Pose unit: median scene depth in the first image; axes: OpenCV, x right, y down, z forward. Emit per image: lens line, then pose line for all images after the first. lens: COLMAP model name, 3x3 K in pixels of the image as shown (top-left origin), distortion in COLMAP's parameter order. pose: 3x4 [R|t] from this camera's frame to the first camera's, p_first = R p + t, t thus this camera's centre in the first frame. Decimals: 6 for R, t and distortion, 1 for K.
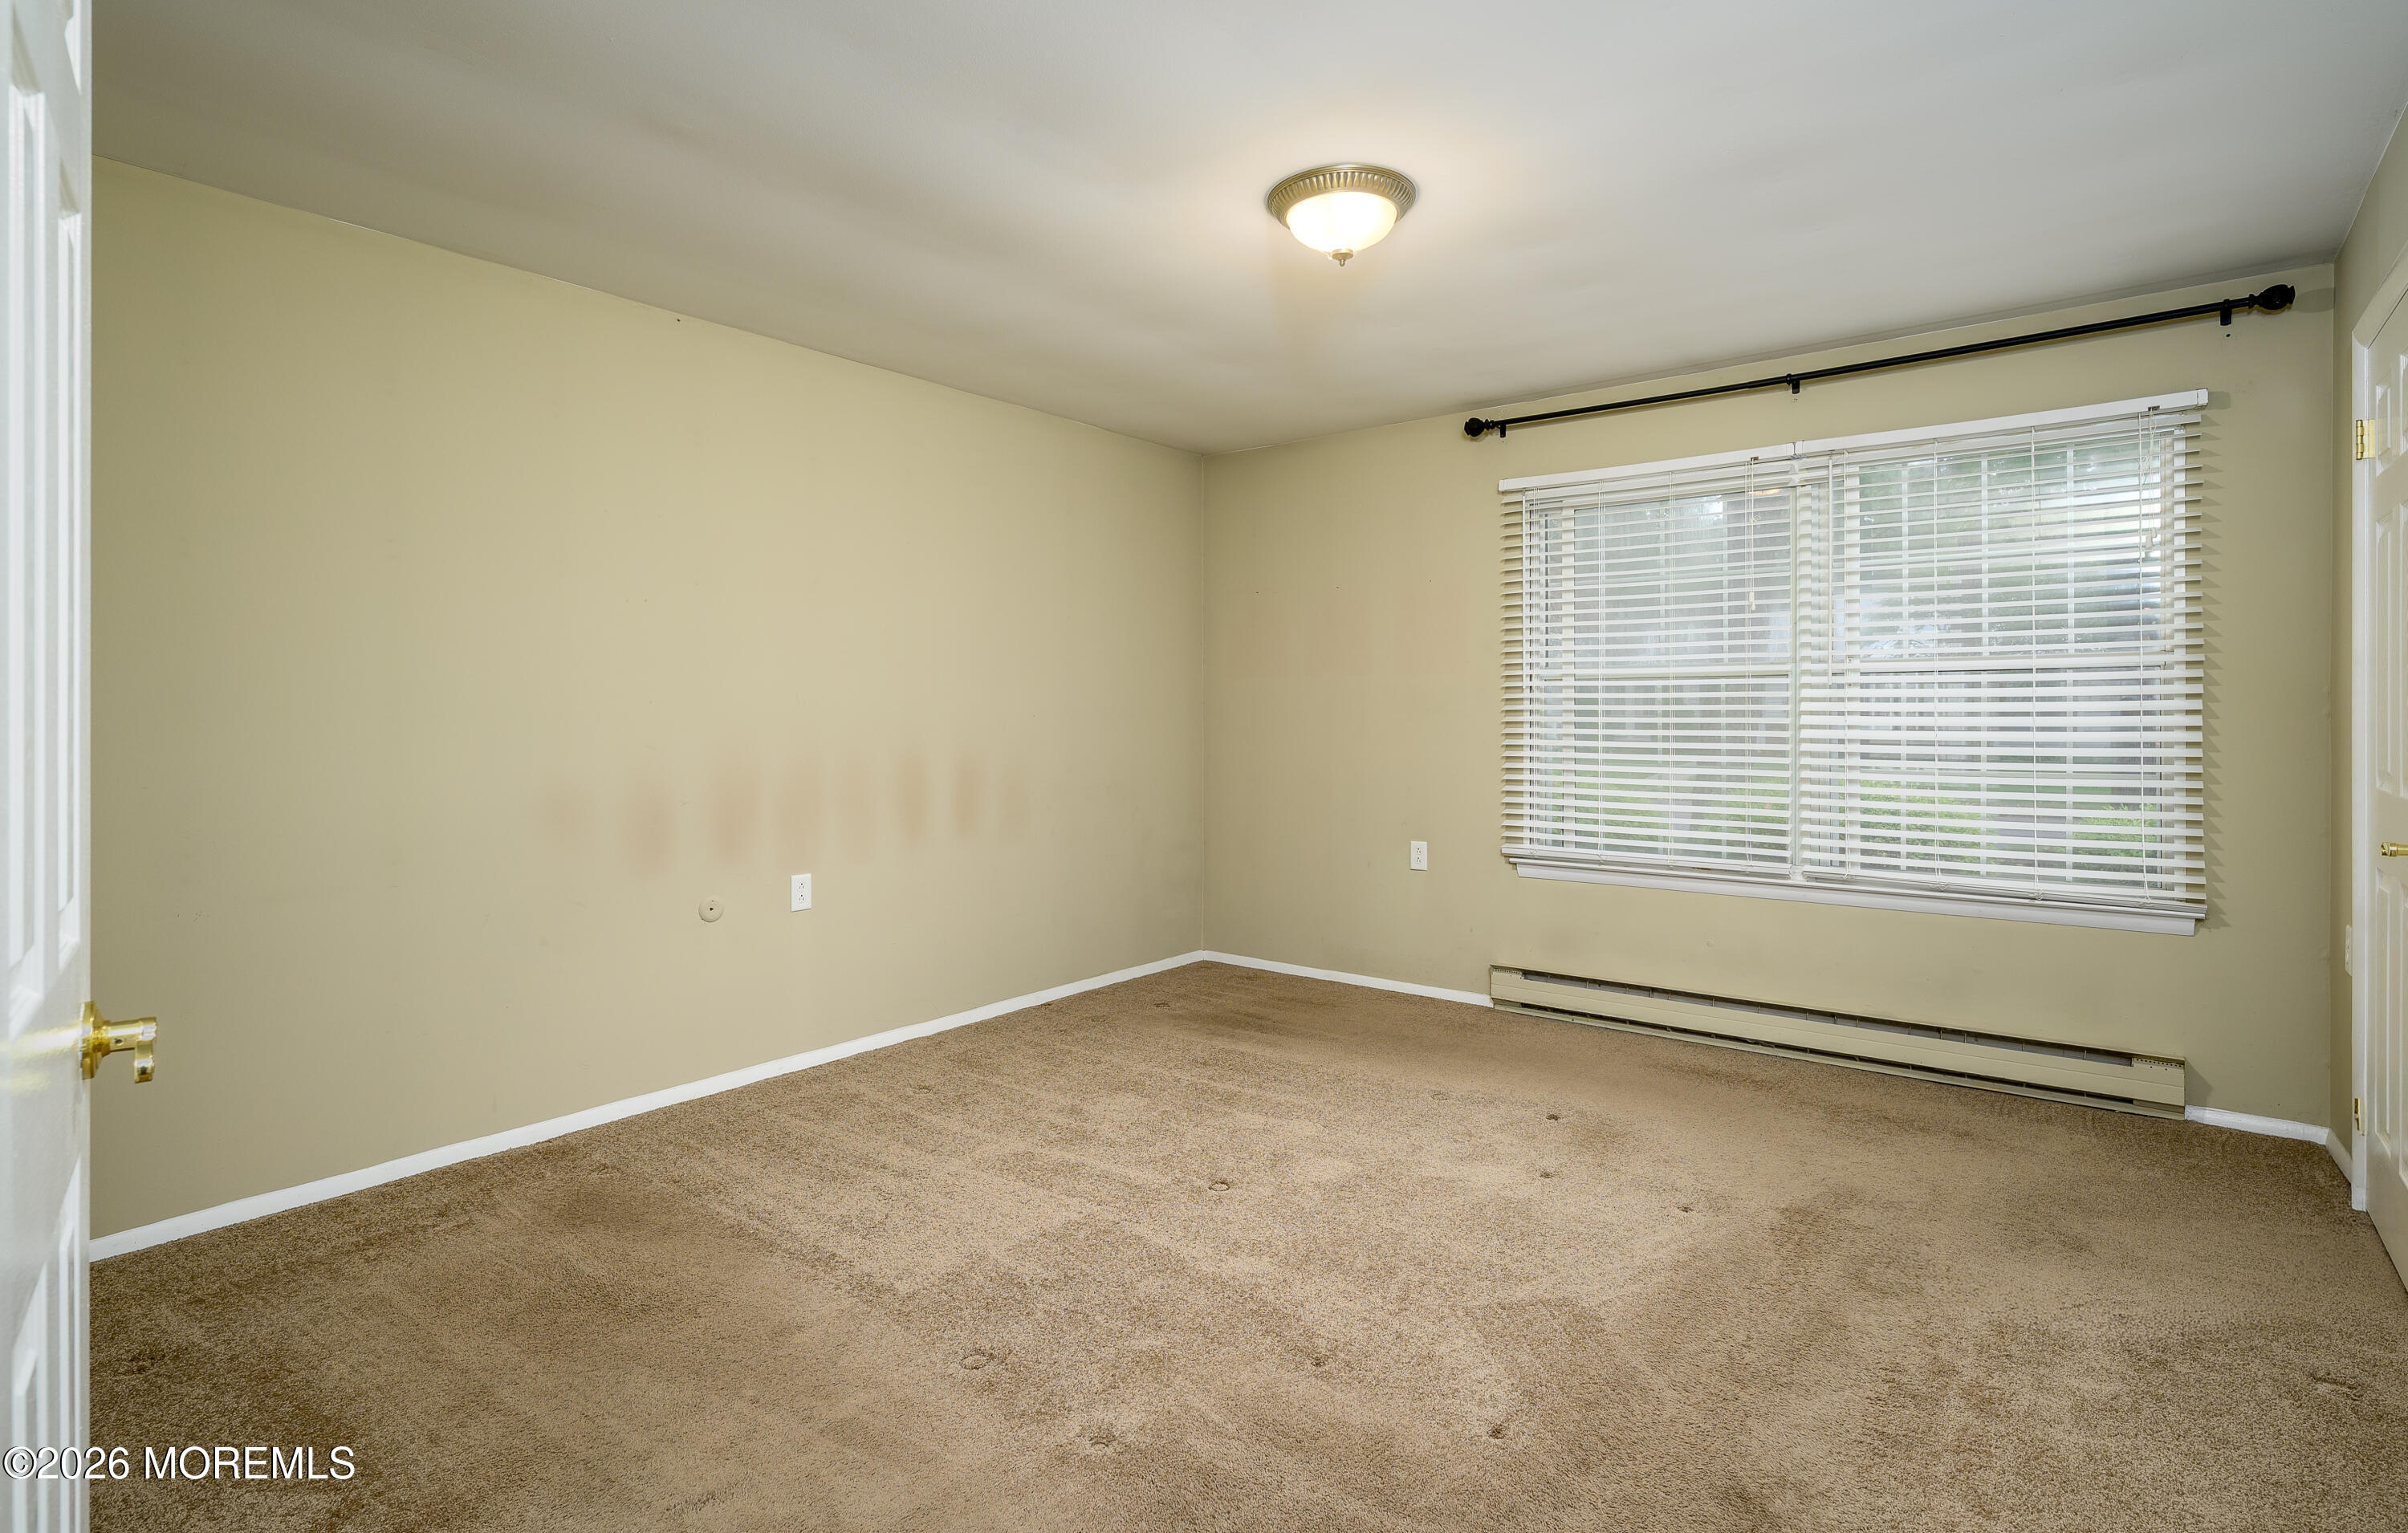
lens RADIAL K [[1184.2, 0, 1206.8], [0, 1184.2, 709.7], [0, 0, 1]] dist [-0.001042, -0.000094]
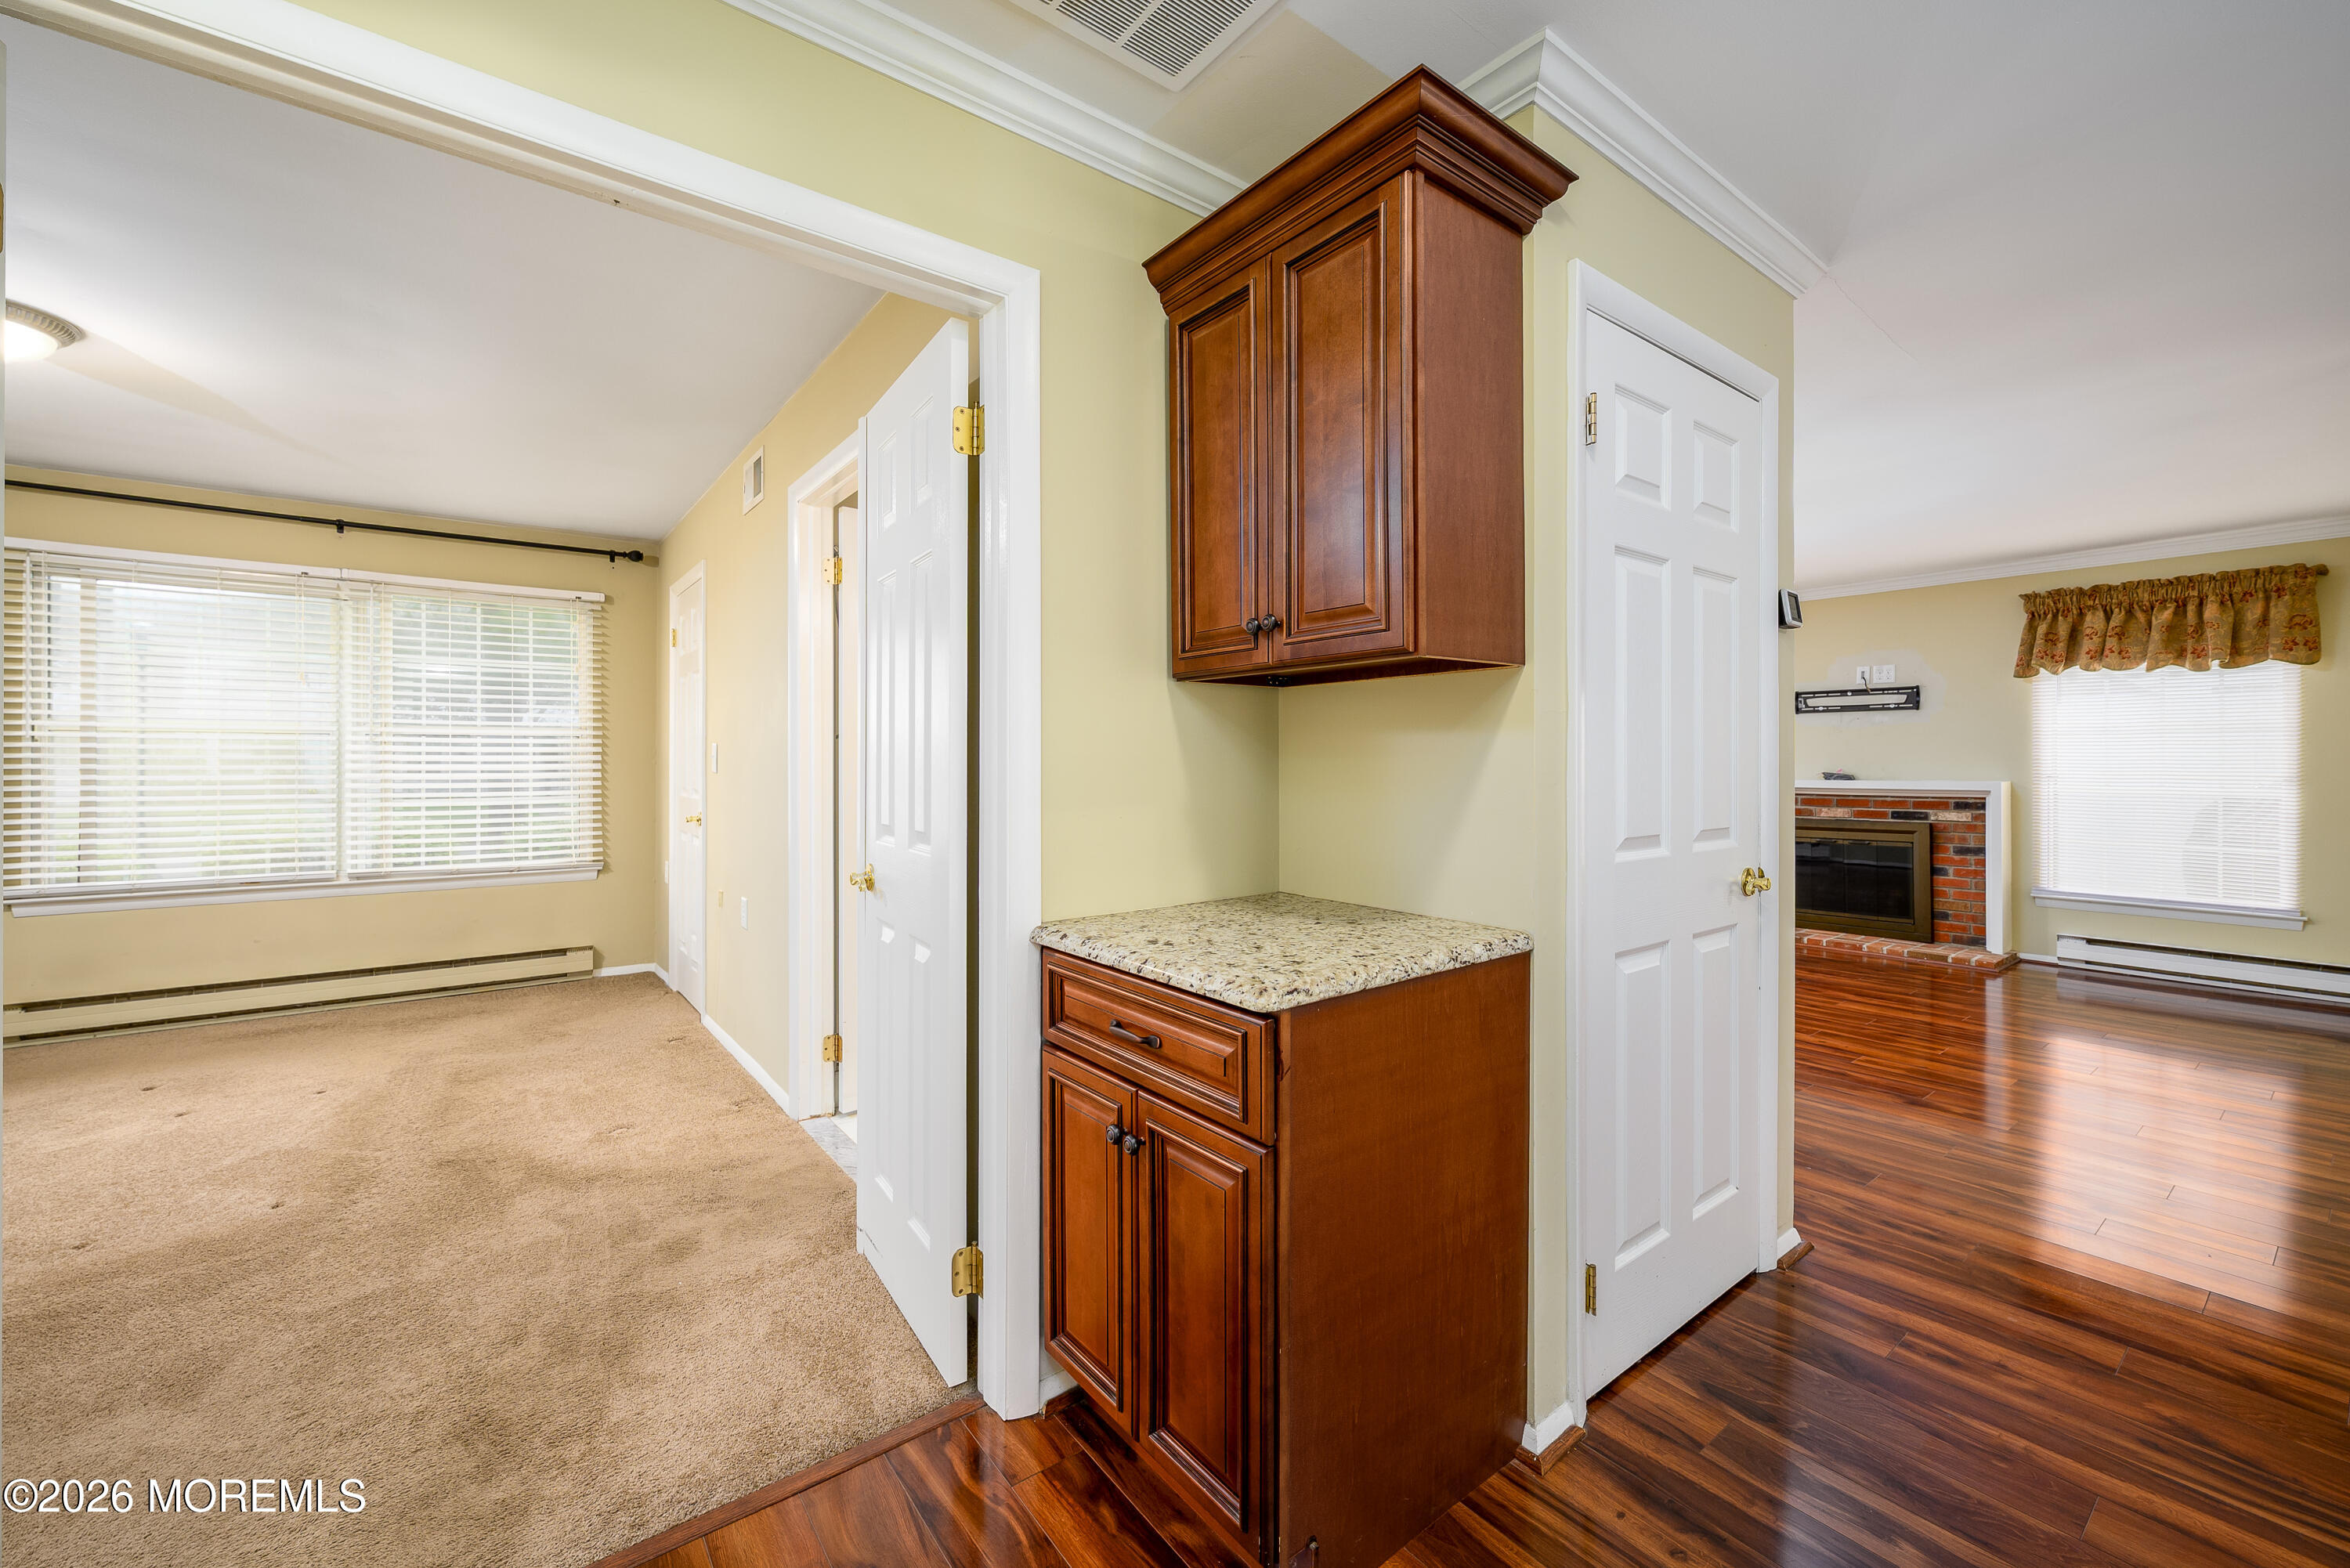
lens RADIAL K [[941.0, 0, 1177.8], [0, 941.0, 762.4], [0, 0, 1]] dist [0.002222, 0.000412]
pose [[0.256046, 0.004674, 0.966653, -0.331007], [-0.000470, 0.999989, -0.004711, 0.008351], [-0.966665, 0.000752, 0.256045, -0.245533]]
